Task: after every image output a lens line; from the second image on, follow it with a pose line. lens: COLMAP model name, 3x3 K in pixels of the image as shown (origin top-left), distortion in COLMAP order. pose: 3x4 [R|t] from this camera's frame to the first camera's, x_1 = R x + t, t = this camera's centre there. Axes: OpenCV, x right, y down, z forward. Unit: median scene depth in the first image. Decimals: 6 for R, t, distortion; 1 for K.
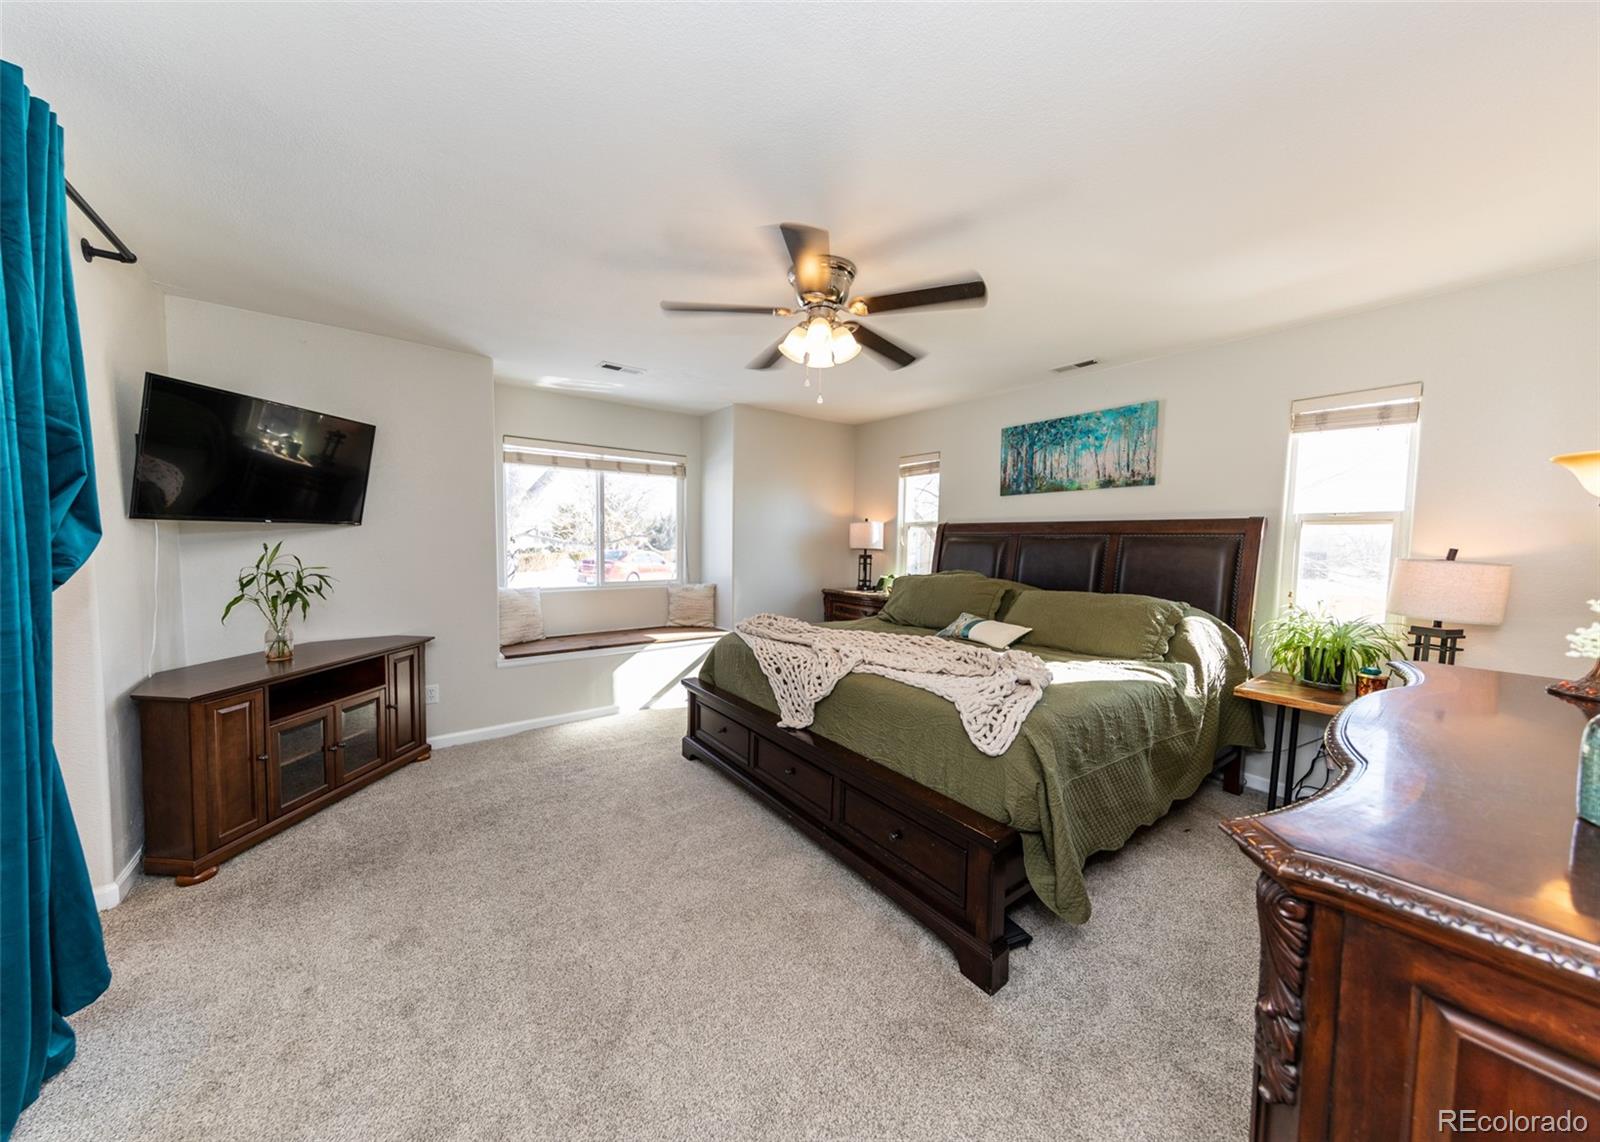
lens RADIAL K [[552.0, 0, 778.6], [0, 552.0, 578.0], [0, 0, 1]] dist [0.001838, -0.000094]
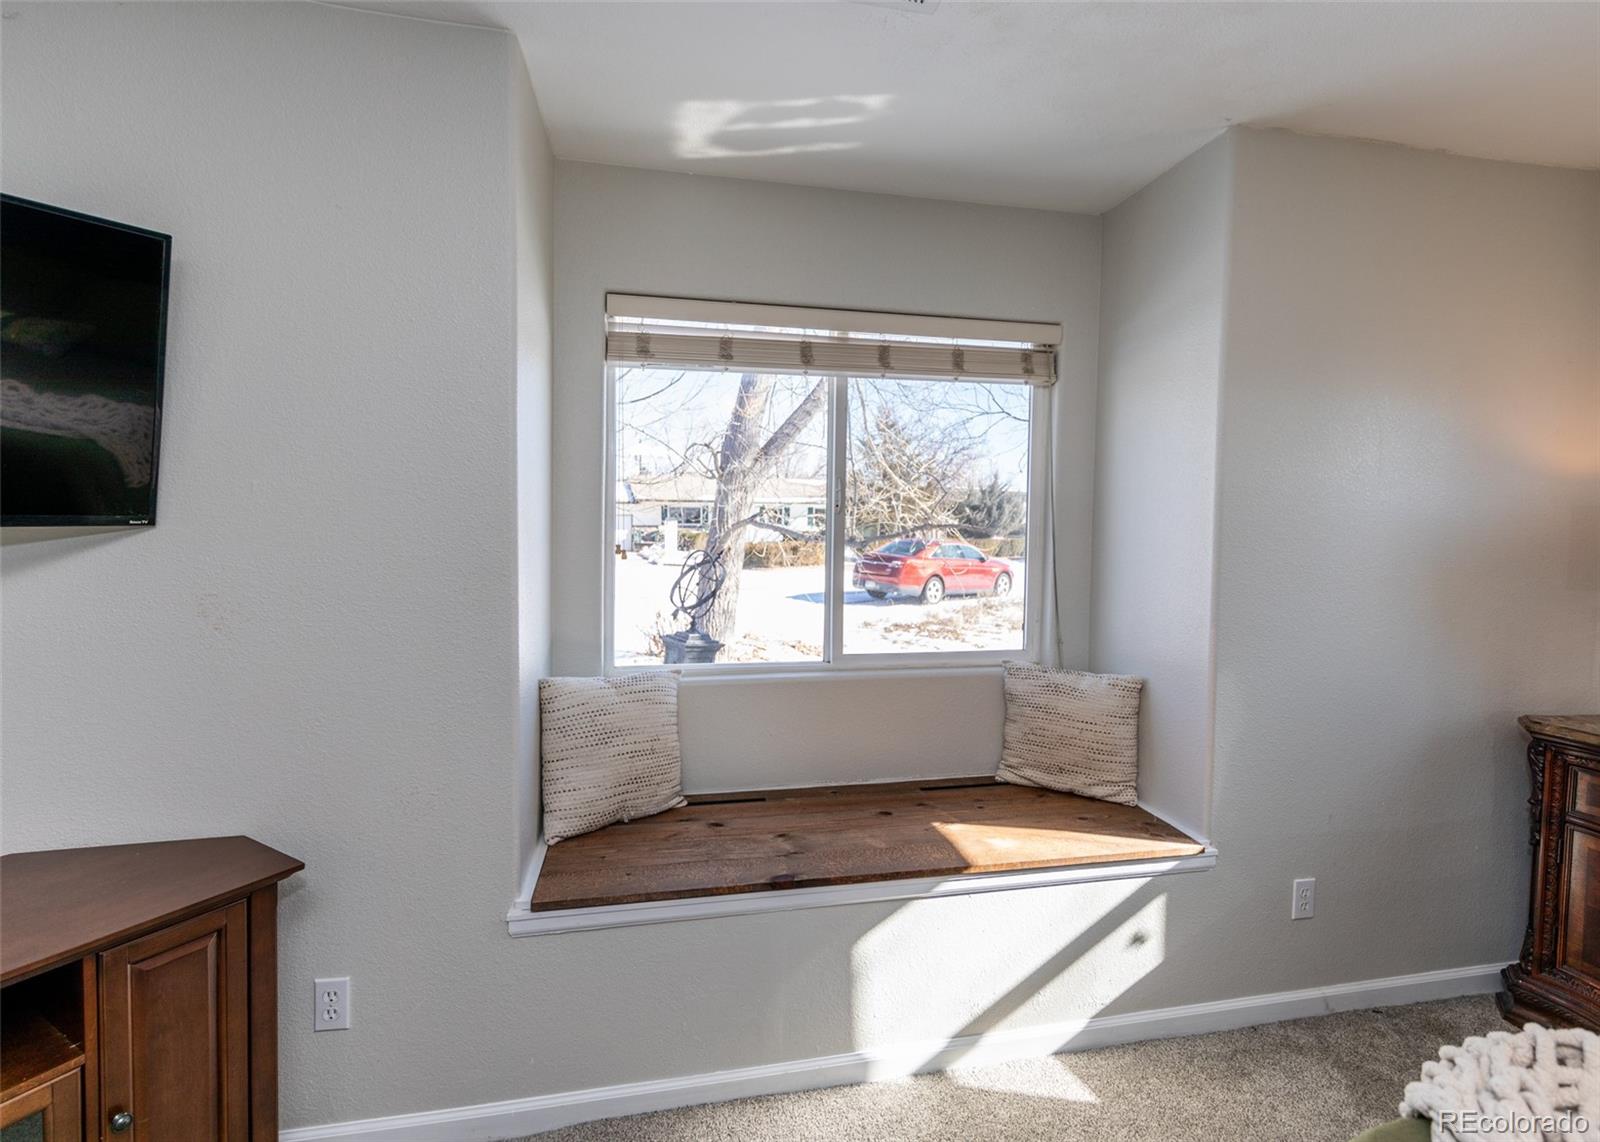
lens RADIAL K [[755.7, 0, 829.8], [0, 755.7, 546.8], [0, 0, 1]] dist [0.003483, 0.002393]
pose [[0.920529, 0.013633, -0.390437, -0.138199], [-0.026018, 0.999312, -0.026449, -0.066723], [0.389807, 0.034506, 0.920250, 0.602884]]
